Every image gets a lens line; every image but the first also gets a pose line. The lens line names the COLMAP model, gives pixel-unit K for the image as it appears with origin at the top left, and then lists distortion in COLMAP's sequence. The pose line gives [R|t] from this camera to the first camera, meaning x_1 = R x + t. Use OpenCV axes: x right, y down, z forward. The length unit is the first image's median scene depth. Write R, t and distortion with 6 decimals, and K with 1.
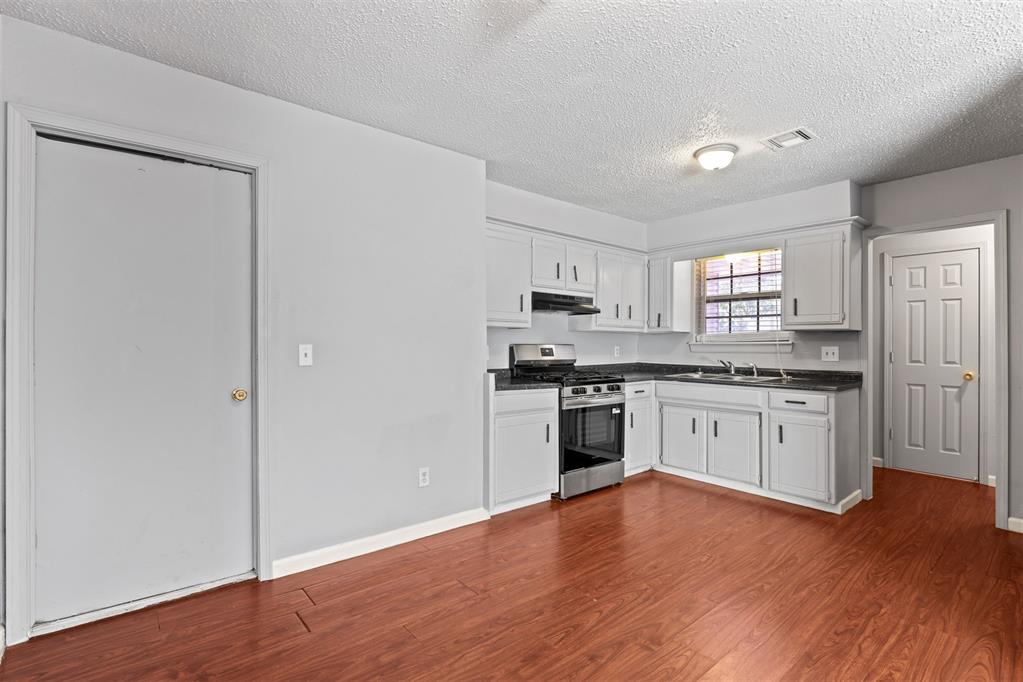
lens RADIAL K [[469.0, 0, 515.8], [0, 469.0, 349.5], [0, 0, 1]] dist [-0.018443, 0.003564]
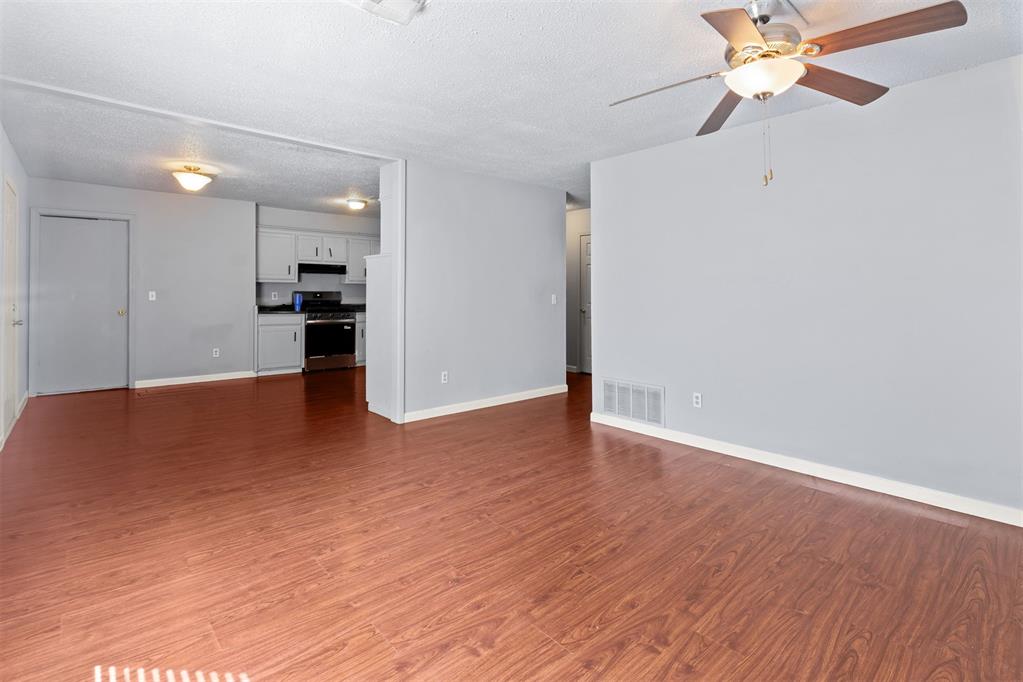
lens RADIAL K [[488.5, 0, 506.7], [0, 488.5, 291.2], [0, 0, 1]] dist [-0.003152, -0.000947]
pose [[0.999956, 0.002747, -0.008942, 0.873184], [-0.002795, 0.999982, -0.005336, -0.003147], [0.008927, 0.005361, 0.999946, -0.928841]]
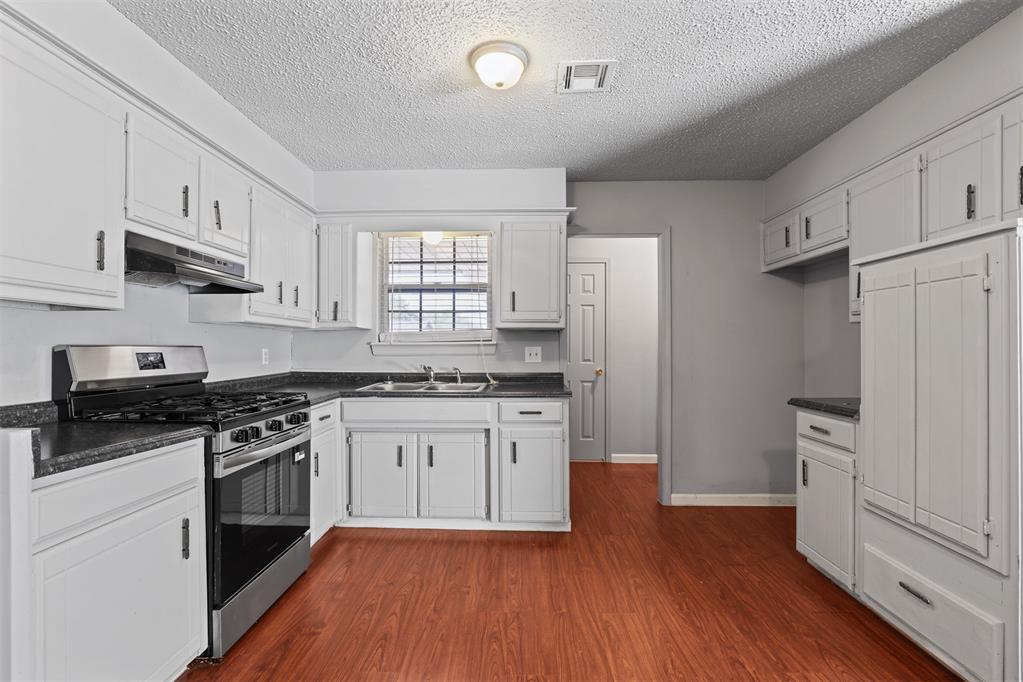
lens RADIAL K [[469.0, 0, 509.9], [0, 469.0, 347.4], [0, 0, 1]] dist [-0.018443, 0.003564]
pose [[0.669547, -0.006044, 0.742745, -0.050419], [0.010771, 0.999941, -0.001572, -0.004404], [-0.742691, 0.009052, 0.669573, 0.404994]]
